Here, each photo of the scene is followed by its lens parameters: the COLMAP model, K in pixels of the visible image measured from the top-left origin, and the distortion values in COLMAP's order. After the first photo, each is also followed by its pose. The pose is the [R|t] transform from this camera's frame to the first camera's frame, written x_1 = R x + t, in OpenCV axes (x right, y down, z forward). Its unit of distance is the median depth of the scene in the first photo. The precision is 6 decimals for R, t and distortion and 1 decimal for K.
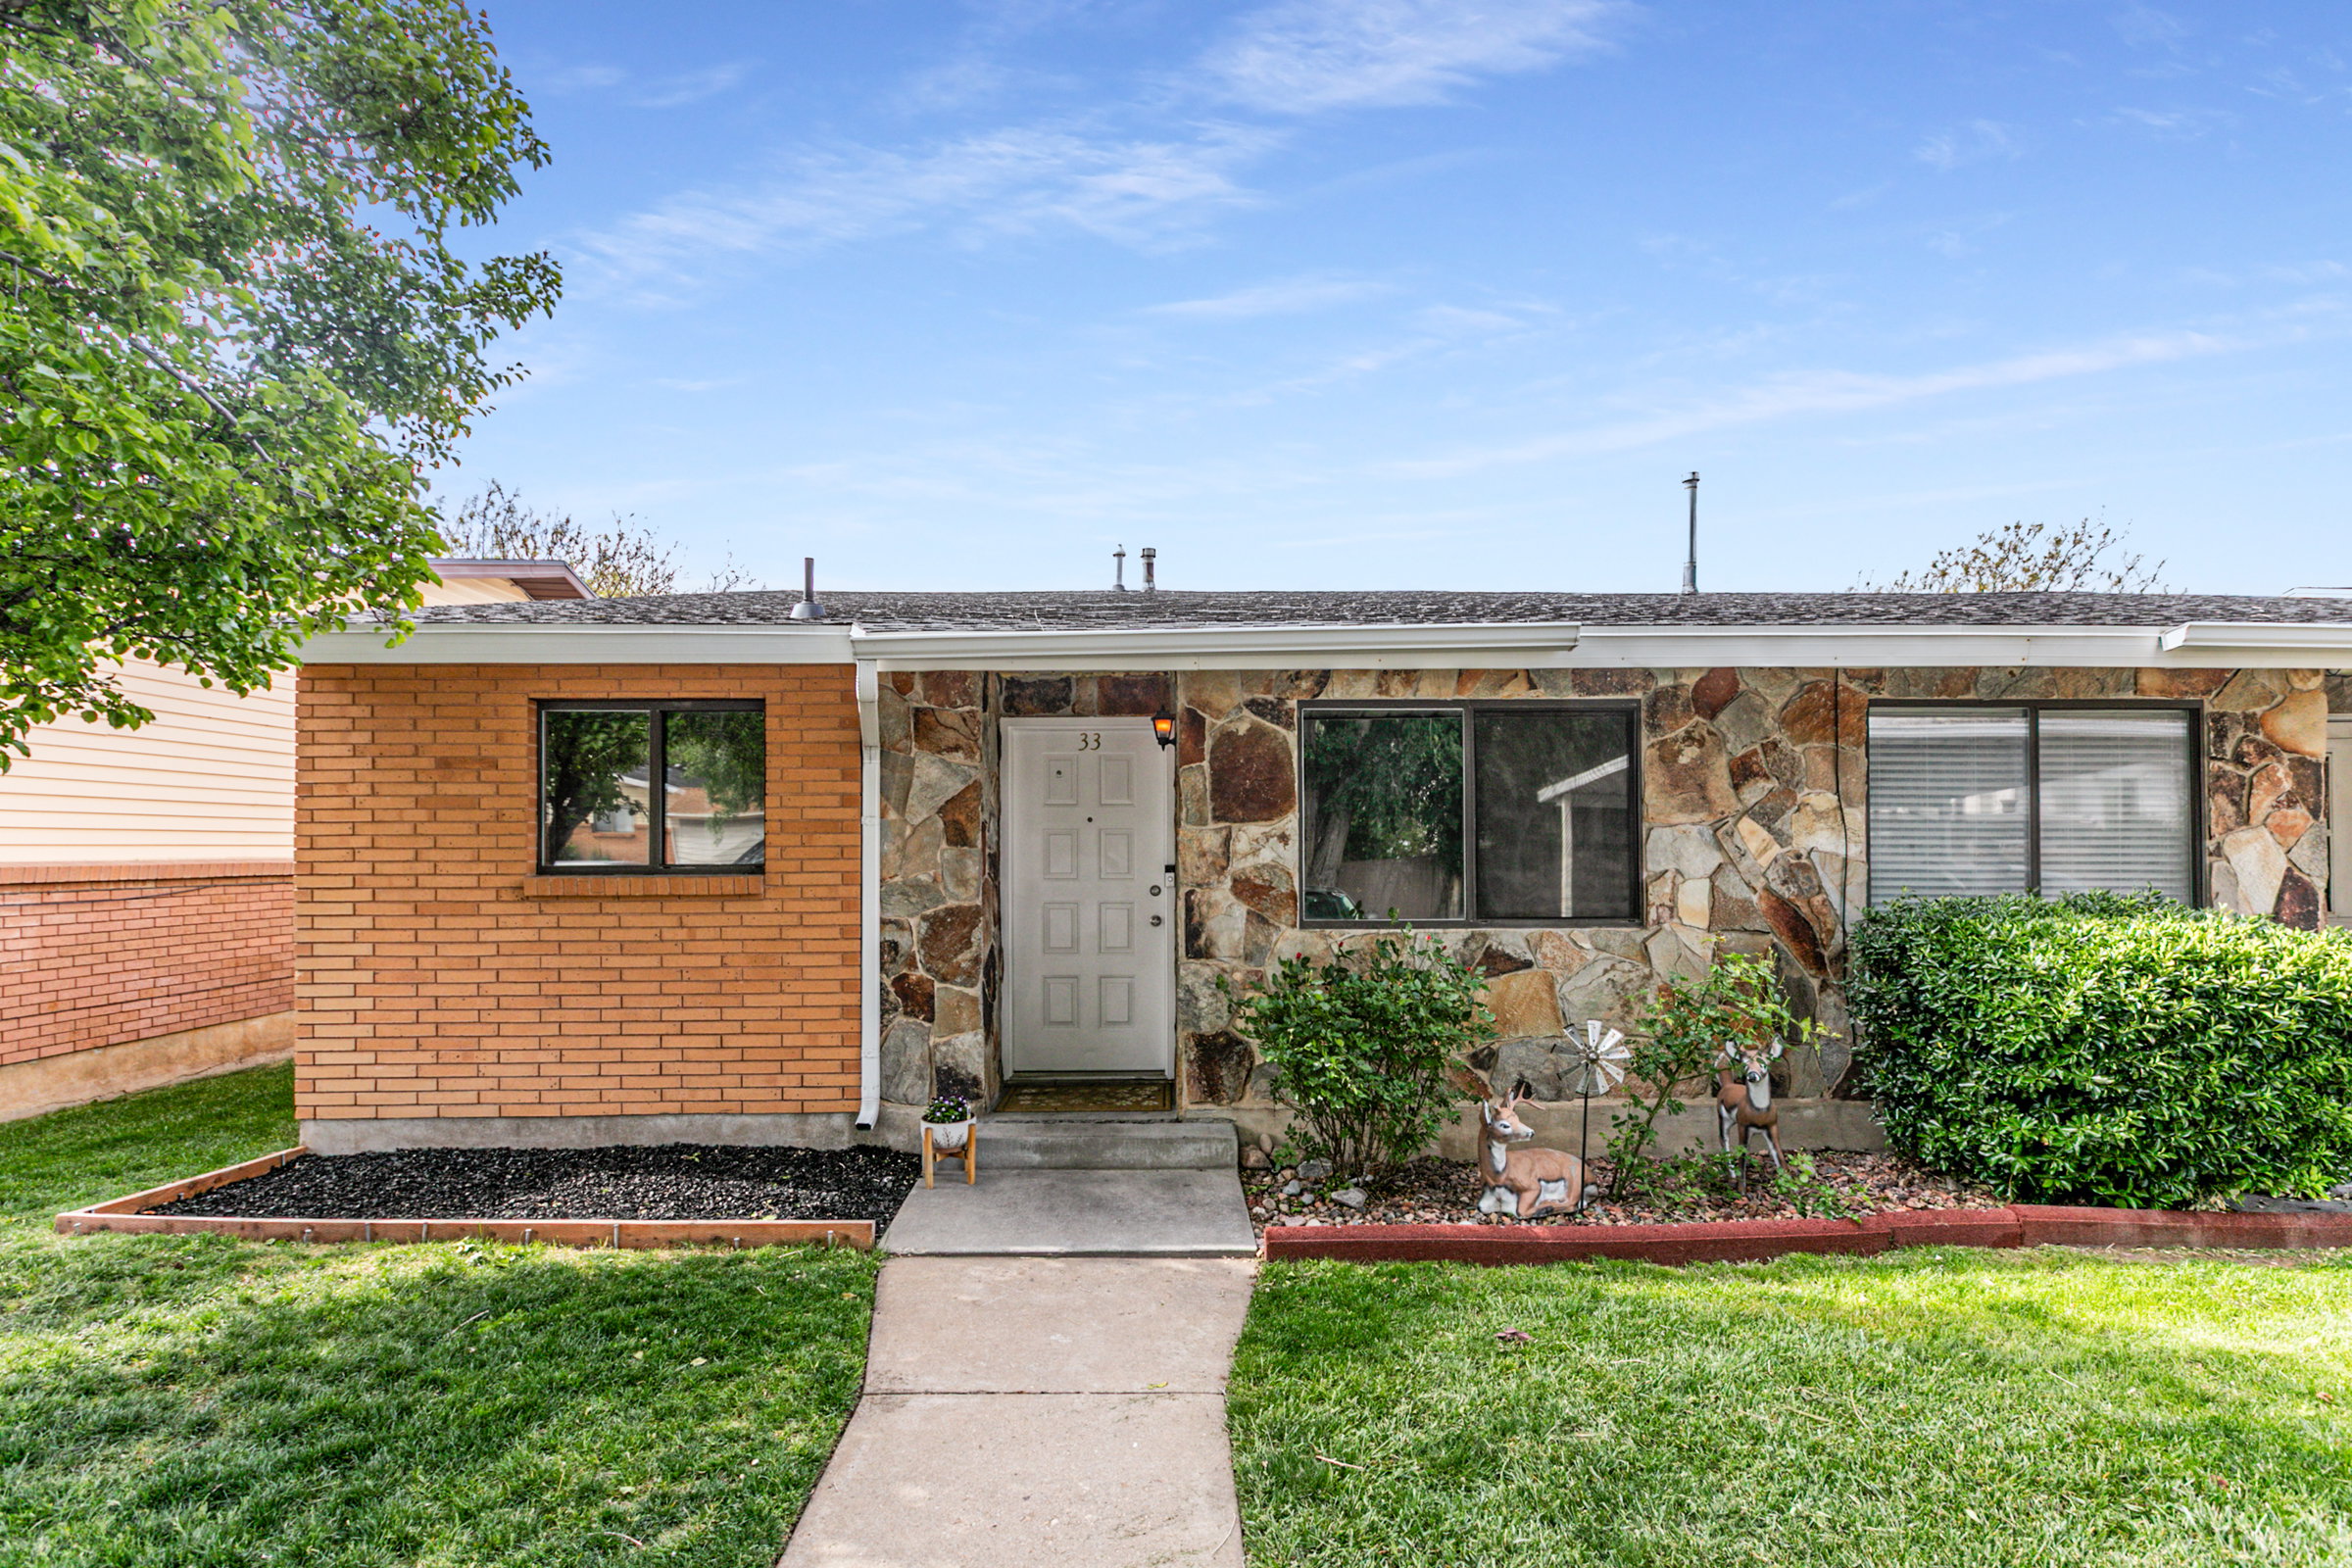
lens RADIAL K [[1070.7, 0, 1172.0], [0, 1070.7, 783.8], [0, 0, 1]] dist [0.005554, -0.000340]
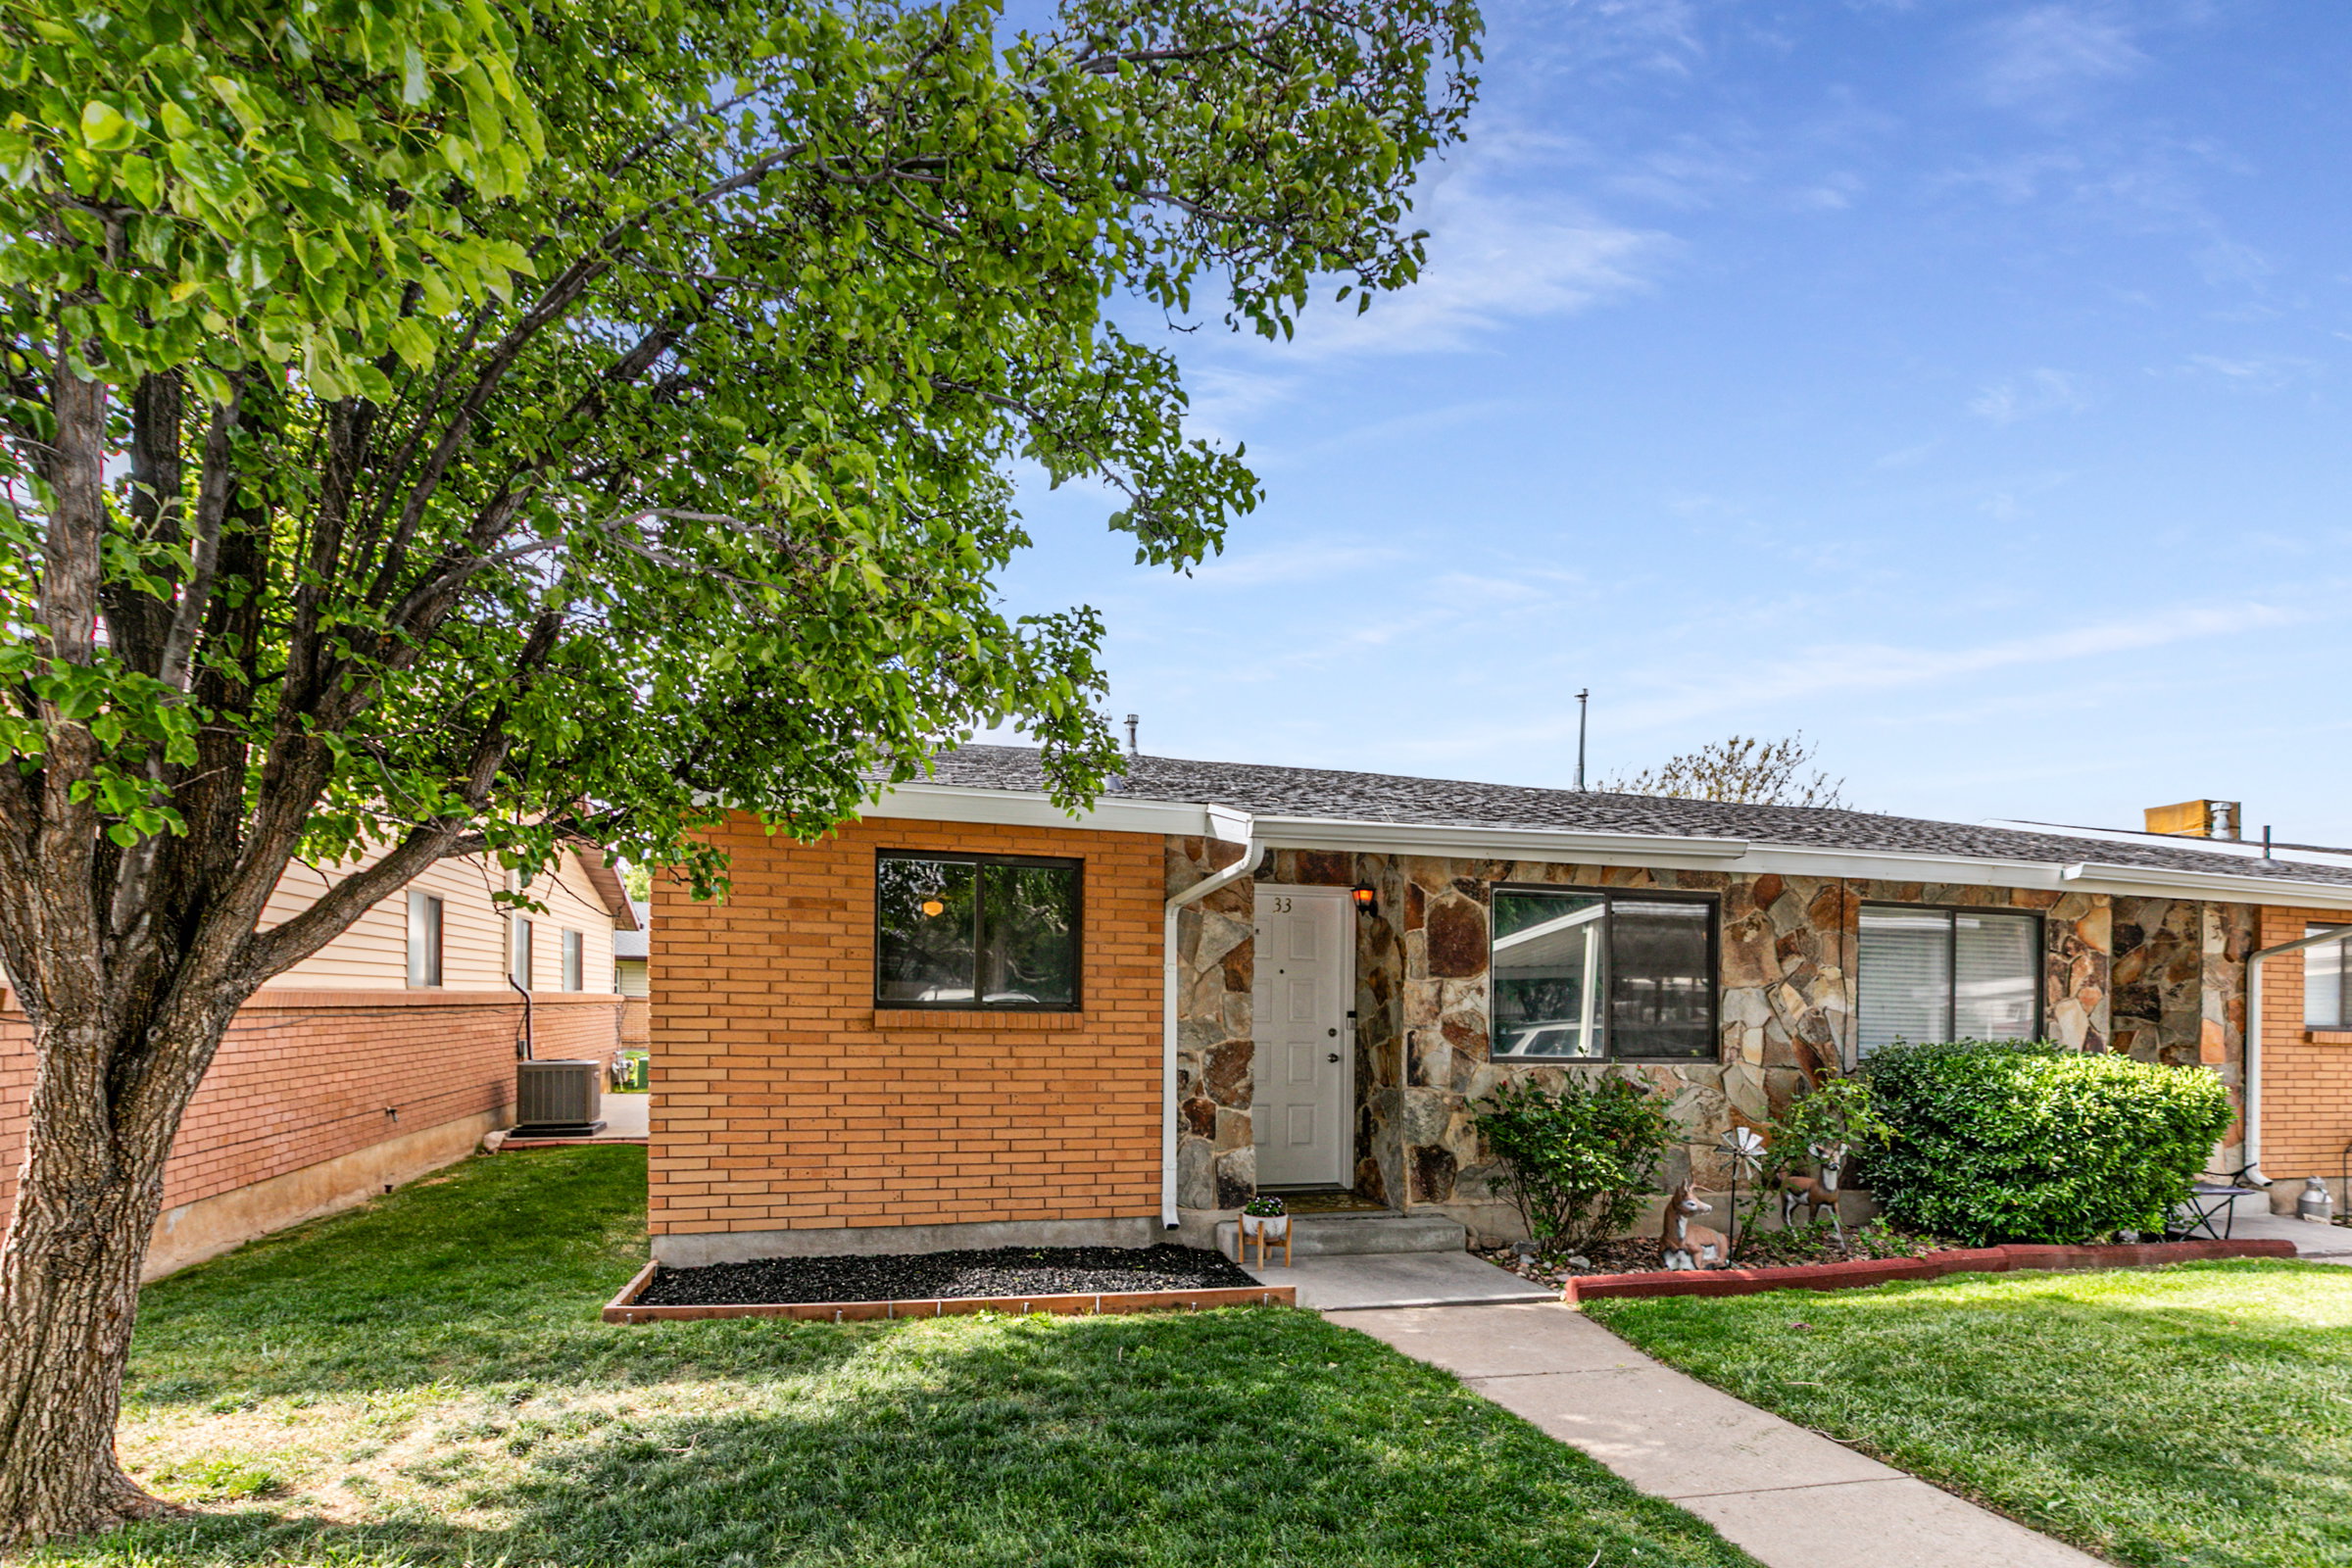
lens RADIAL K [[1070.7, 0, 1242.4], [0, 1070.7, 933.5], [0, 0, 1]] dist [0.005554, -0.000340]
pose [[0.969260, 0.036222, 0.243356, -0.488180], [-0.035073, 0.999344, -0.009056, 0.004688], [-0.243524, 0.000243, 0.969895, -0.156854]]
